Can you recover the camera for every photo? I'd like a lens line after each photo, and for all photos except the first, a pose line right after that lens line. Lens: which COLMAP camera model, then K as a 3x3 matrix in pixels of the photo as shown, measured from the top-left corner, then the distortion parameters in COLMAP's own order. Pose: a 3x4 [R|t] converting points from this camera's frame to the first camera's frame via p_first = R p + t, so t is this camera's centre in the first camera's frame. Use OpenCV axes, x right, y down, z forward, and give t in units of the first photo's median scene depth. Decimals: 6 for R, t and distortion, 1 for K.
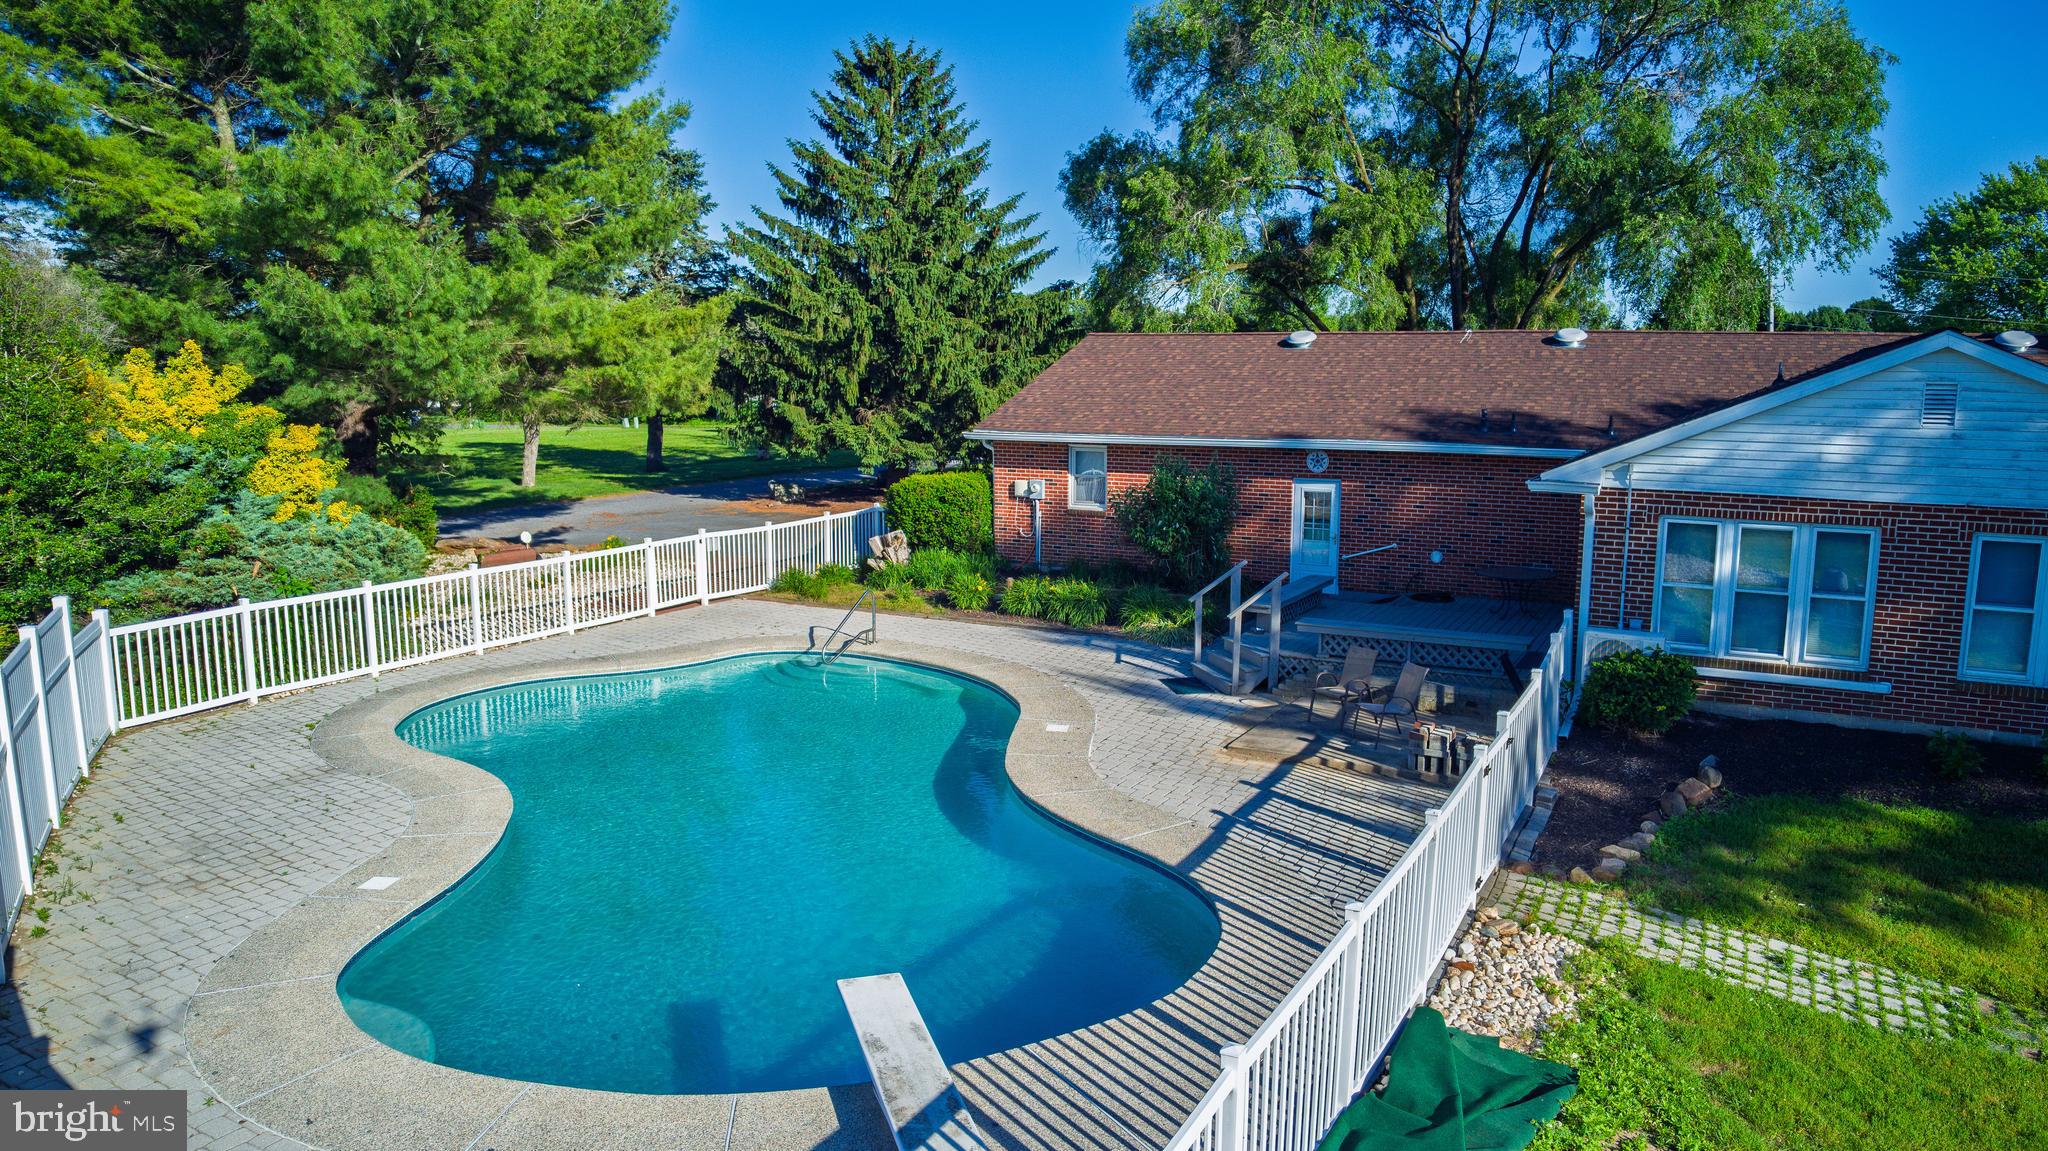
lens RADIAL K [[1424.7, 0, 1024.0], [0, 1424.7, 575.5], [0, 0, 1]] dist [-0.103204, 0.006294]
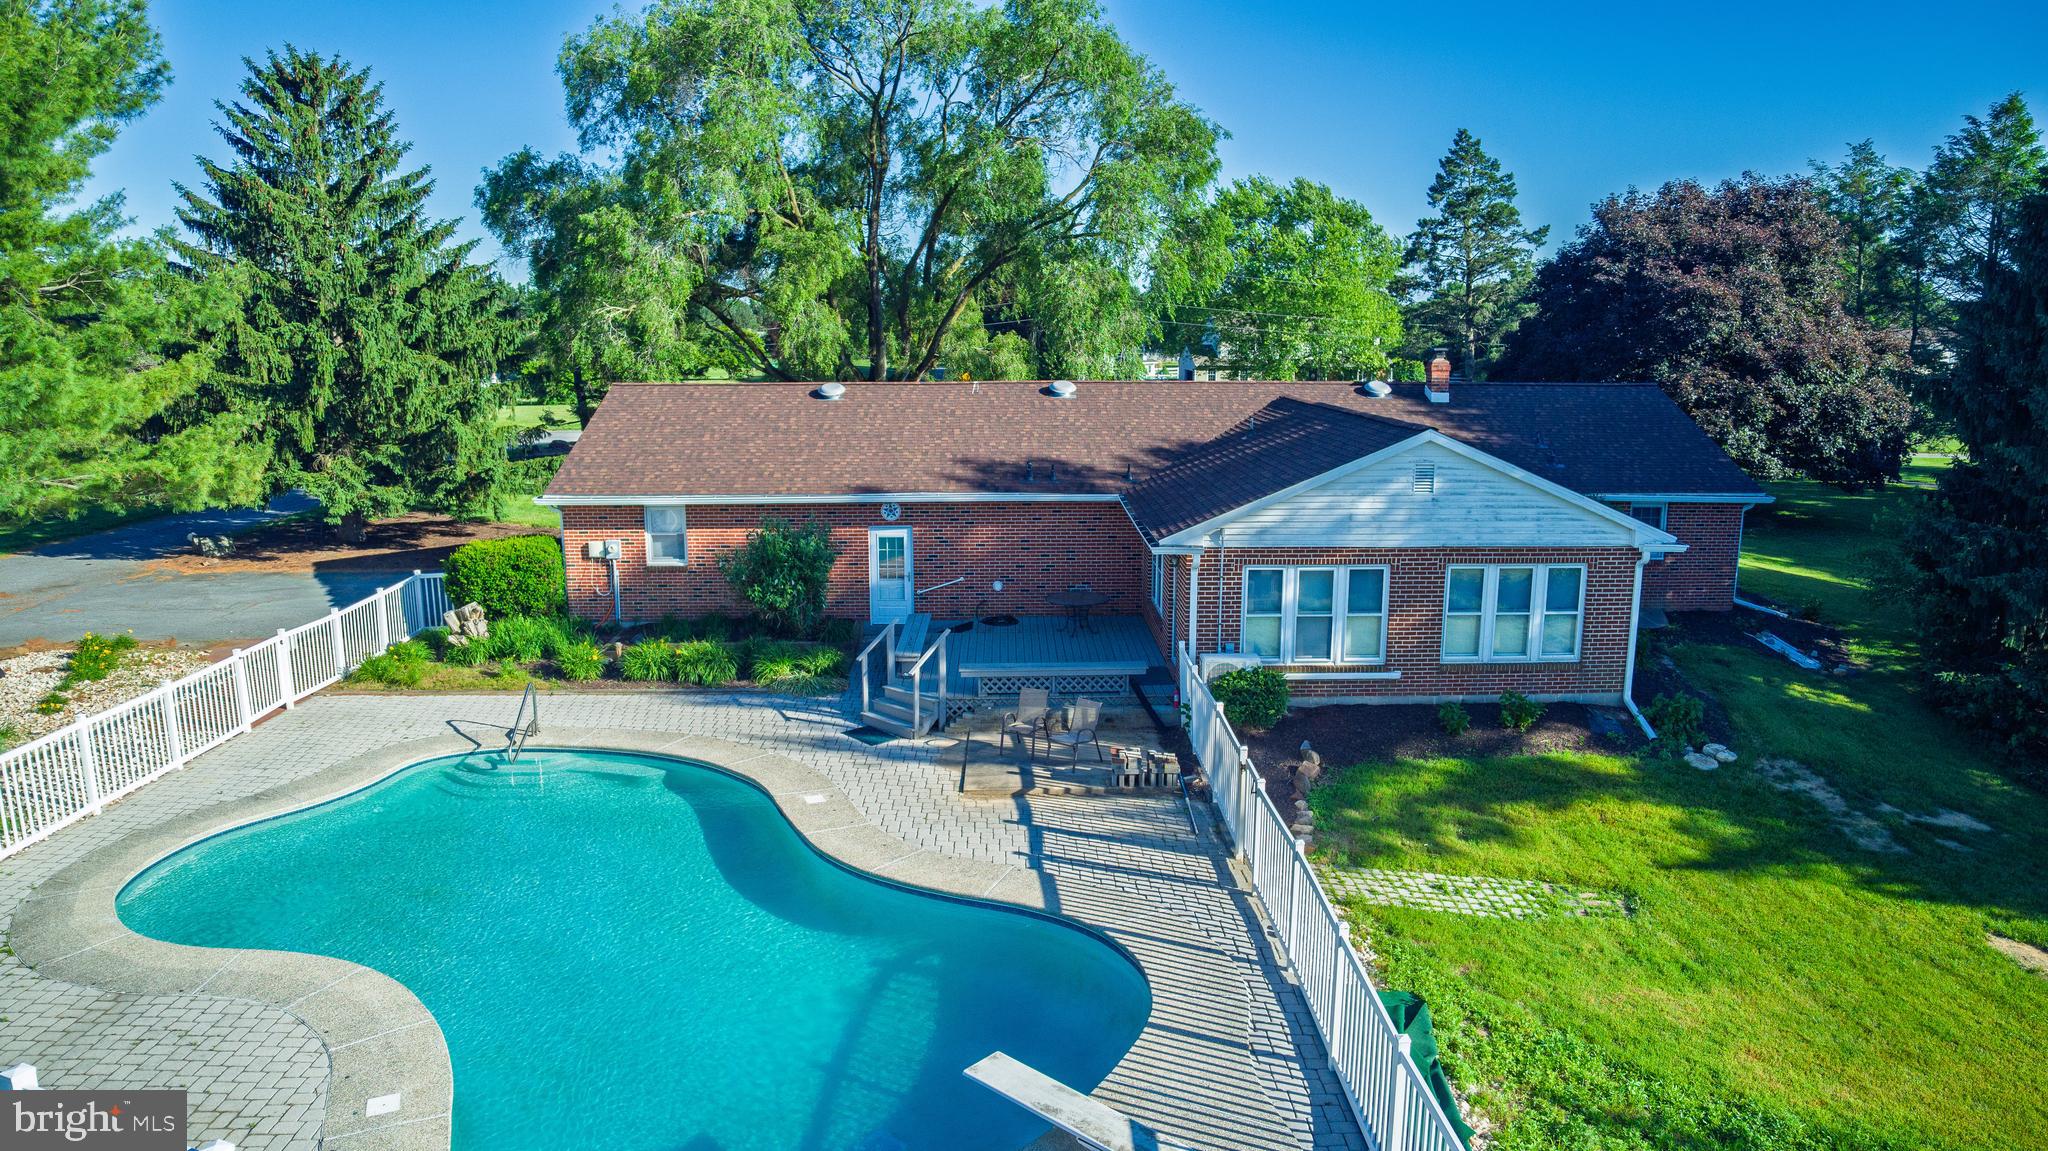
lens RADIAL K [[1424.7, 0, 1024.0], [0, 1424.7, 575.5], [0, 0, 1]] dist [-0.103204, 0.006294]
pose [[0.838847, -0.105220, 0.534101, -0.317315], [0.073883, 0.994069, 0.079796, -0.110837], [-0.539330, -0.027475, 0.841646, -0.026519]]
